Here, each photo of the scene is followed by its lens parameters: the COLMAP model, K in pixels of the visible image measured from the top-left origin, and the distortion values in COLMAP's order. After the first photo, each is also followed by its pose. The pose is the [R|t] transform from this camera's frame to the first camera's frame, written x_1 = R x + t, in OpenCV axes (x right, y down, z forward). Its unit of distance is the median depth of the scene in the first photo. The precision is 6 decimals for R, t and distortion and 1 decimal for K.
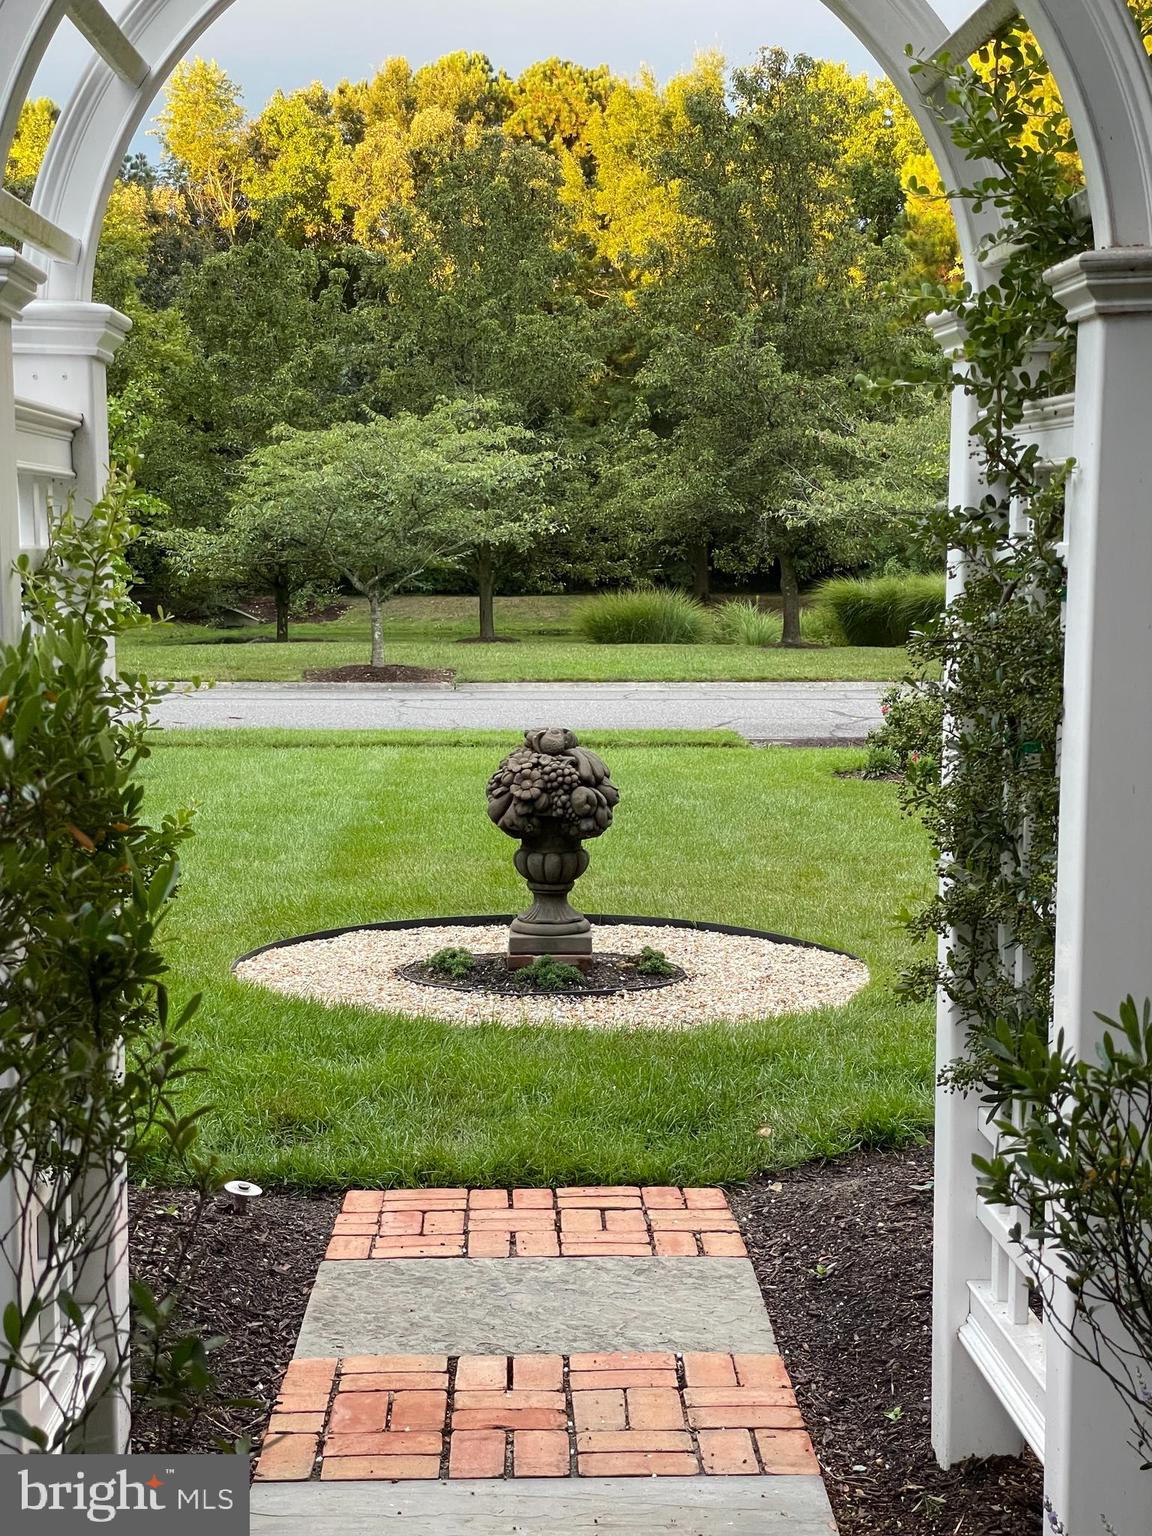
lens RADIAL K [[2320.1, 0, 575.4], [0, 2320.1, 776.6], [0, 0, 1]] dist [0.280865, 0.000000]
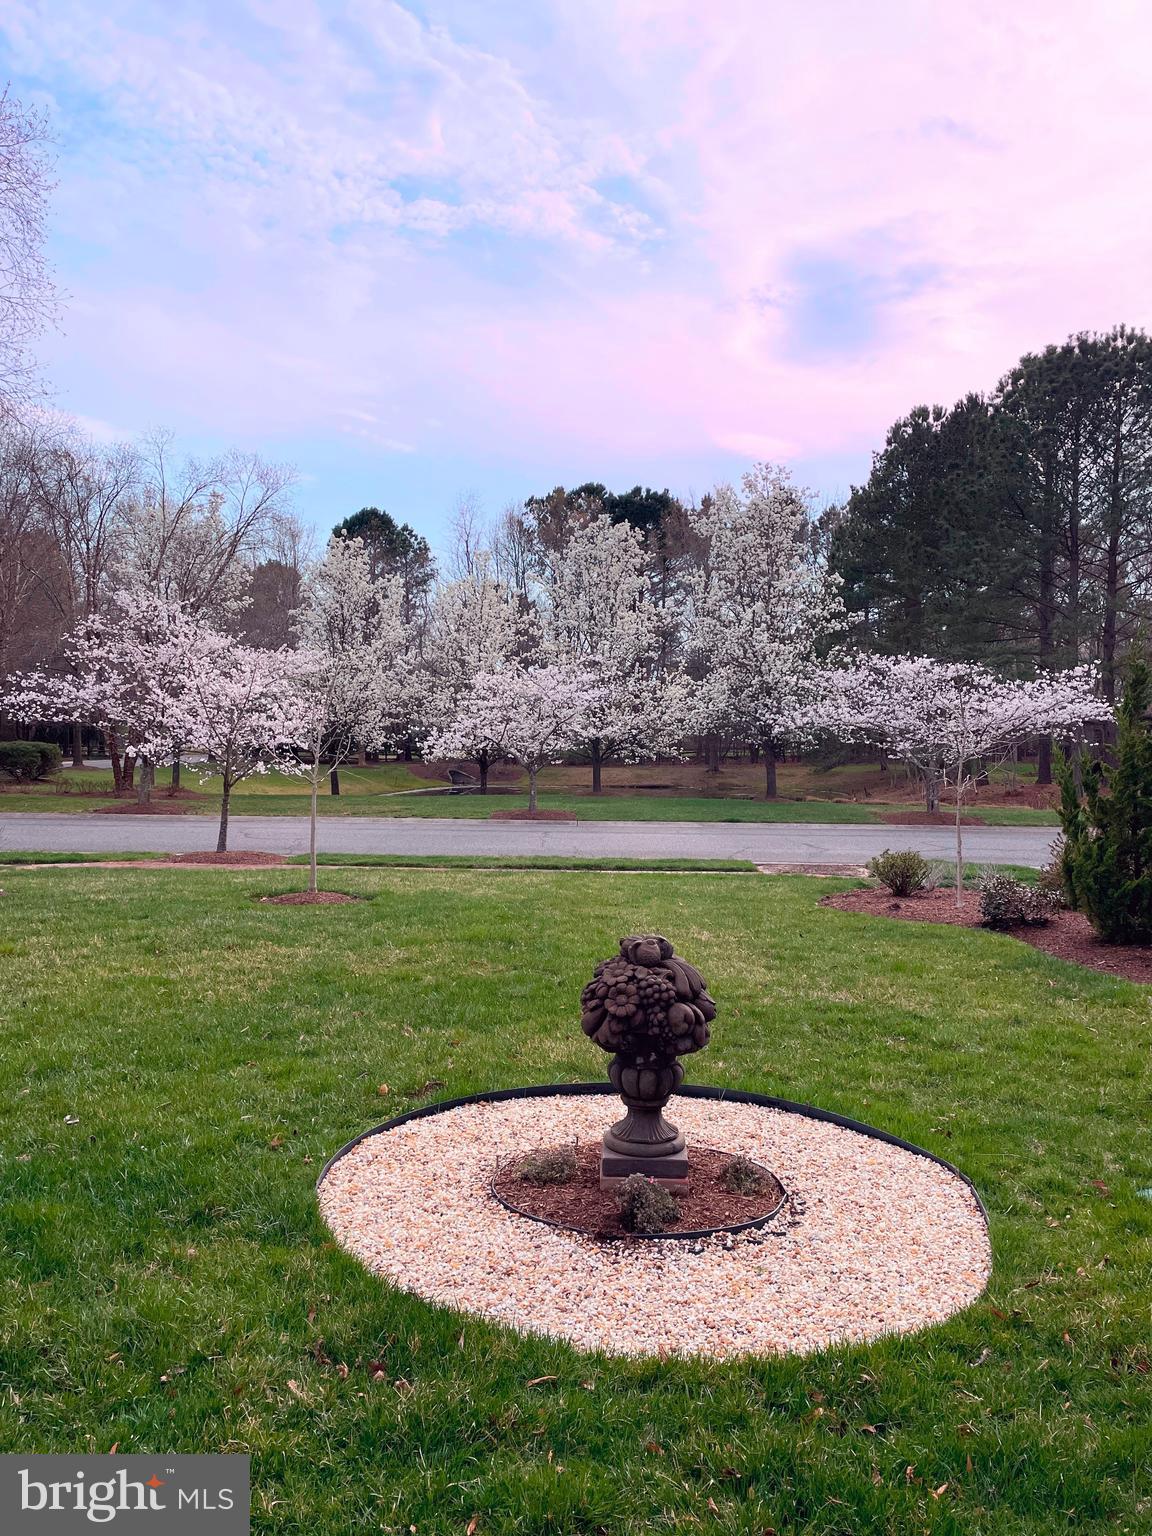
lens RADIAL K [[1206.3, 0, 568.1], [0, 1206.3, 759.3], [0, 0, 1]] dist [-0.000372, 0.001281]
pose [[0.998149, 0.006556, -0.060459, -0.013655], [-0.011513, 0.996565, -0.082007, -0.054886], [0.059714, 0.082551, 0.994796, 0.493653]]
